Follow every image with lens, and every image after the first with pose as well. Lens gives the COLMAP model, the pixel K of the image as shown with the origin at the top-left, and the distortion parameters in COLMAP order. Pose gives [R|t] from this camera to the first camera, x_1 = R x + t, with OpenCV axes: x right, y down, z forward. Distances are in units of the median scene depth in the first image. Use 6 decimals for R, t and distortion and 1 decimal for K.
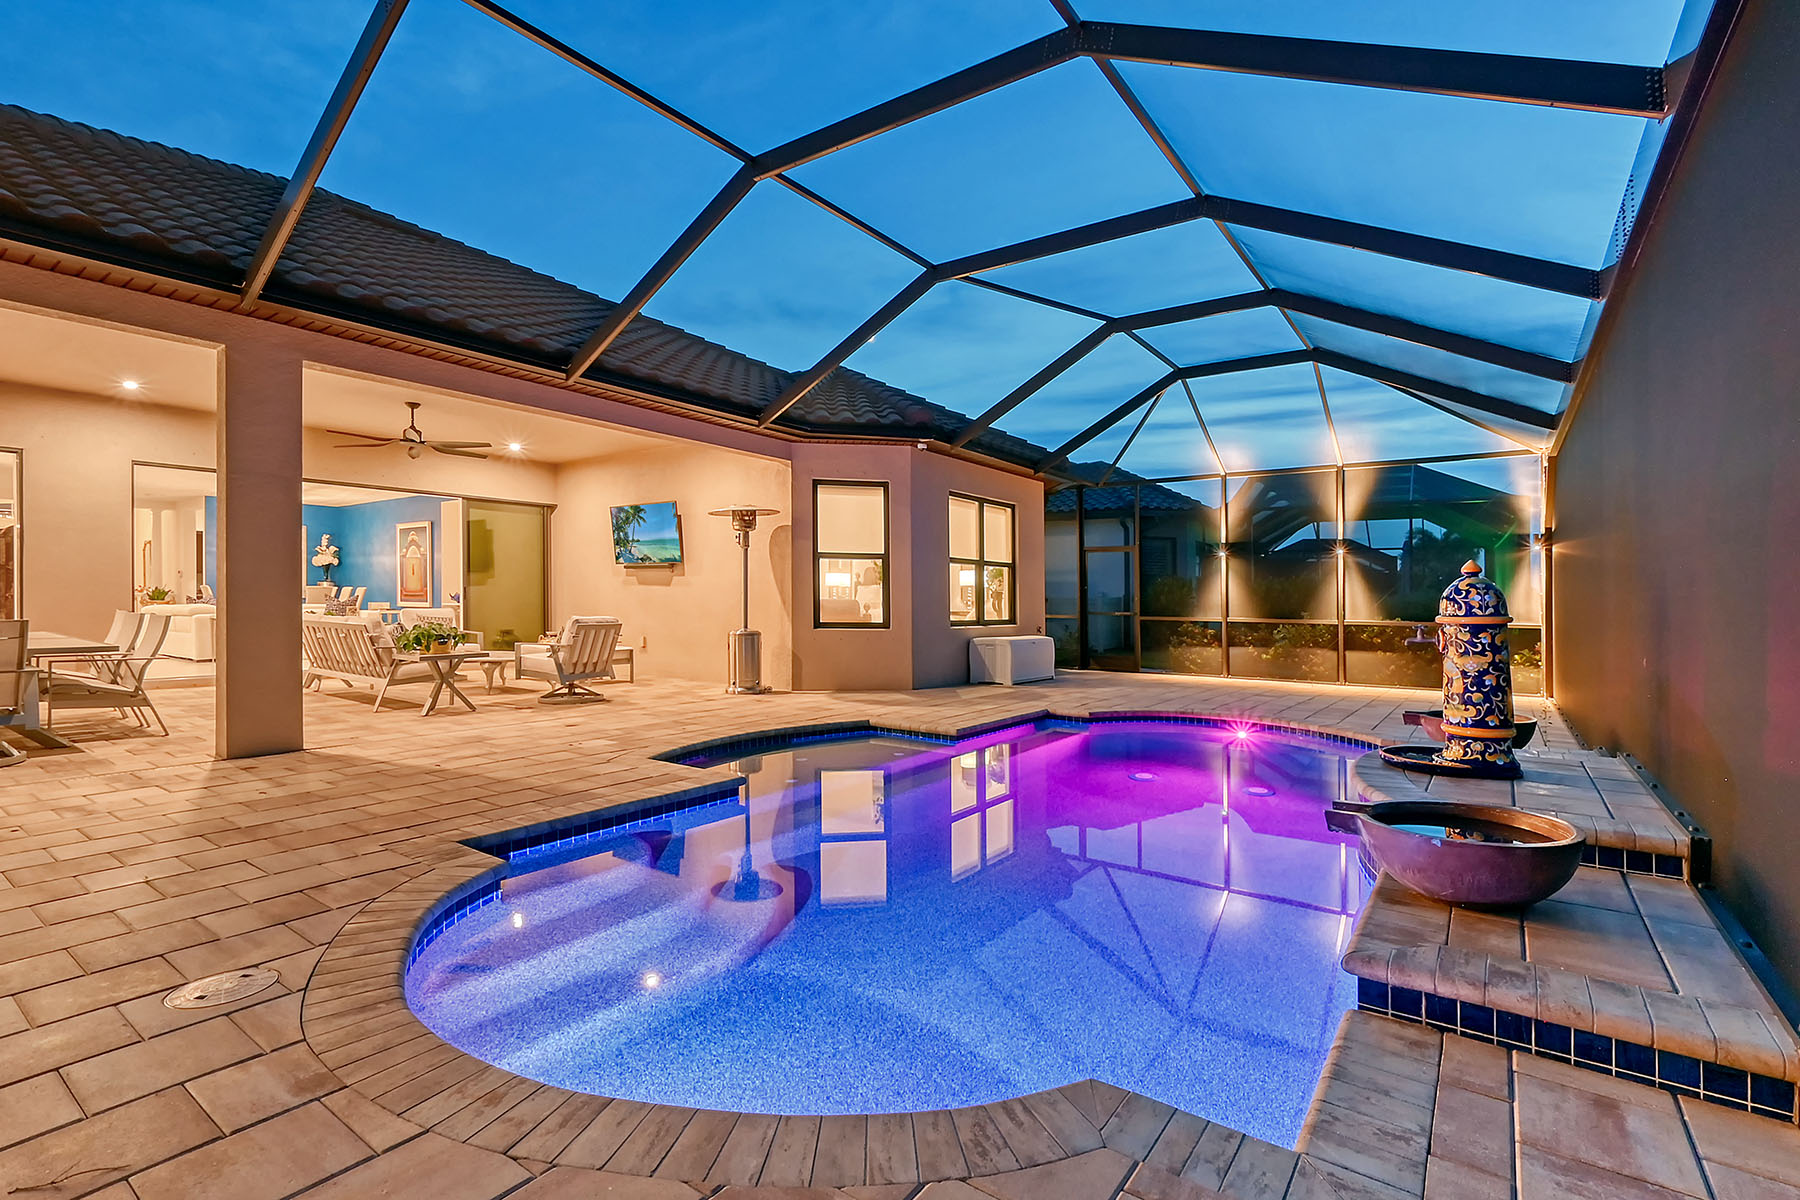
lens RADIAL K [[815.0, 0, 908.9], [0, 815.0, 584.1], [0, 0, 1]] dist [0.000173, -0.008699]
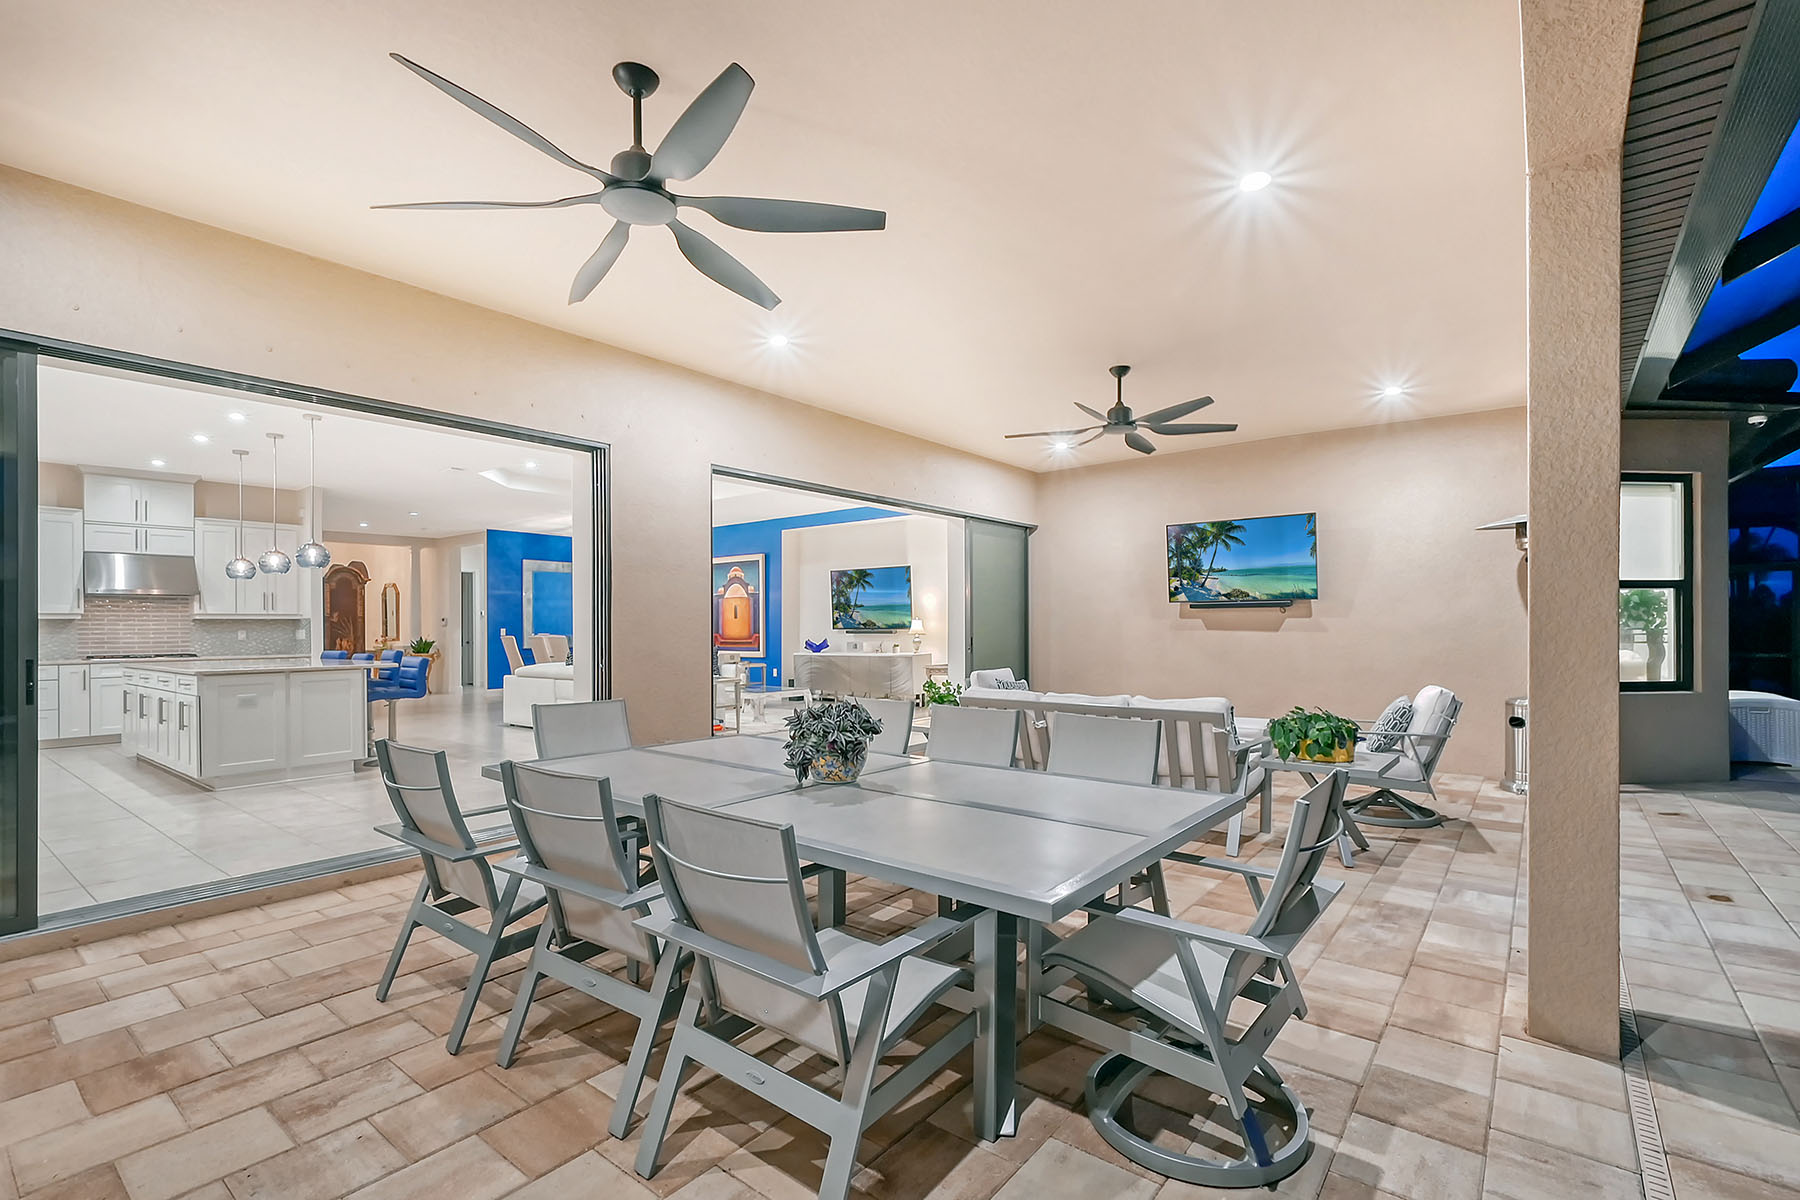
lens RADIAL K [[815.0, 0, 909.4], [0, 815.0, 605.2], [0, 0, 1]] dist [0.000173, -0.008699]
pose [[0.997477, -0.023132, -0.067109, -0.569116], [0.022795, 0.999723, -0.005798, -0.024354], [0.067225, 0.004254, 0.997729, 0.258399]]
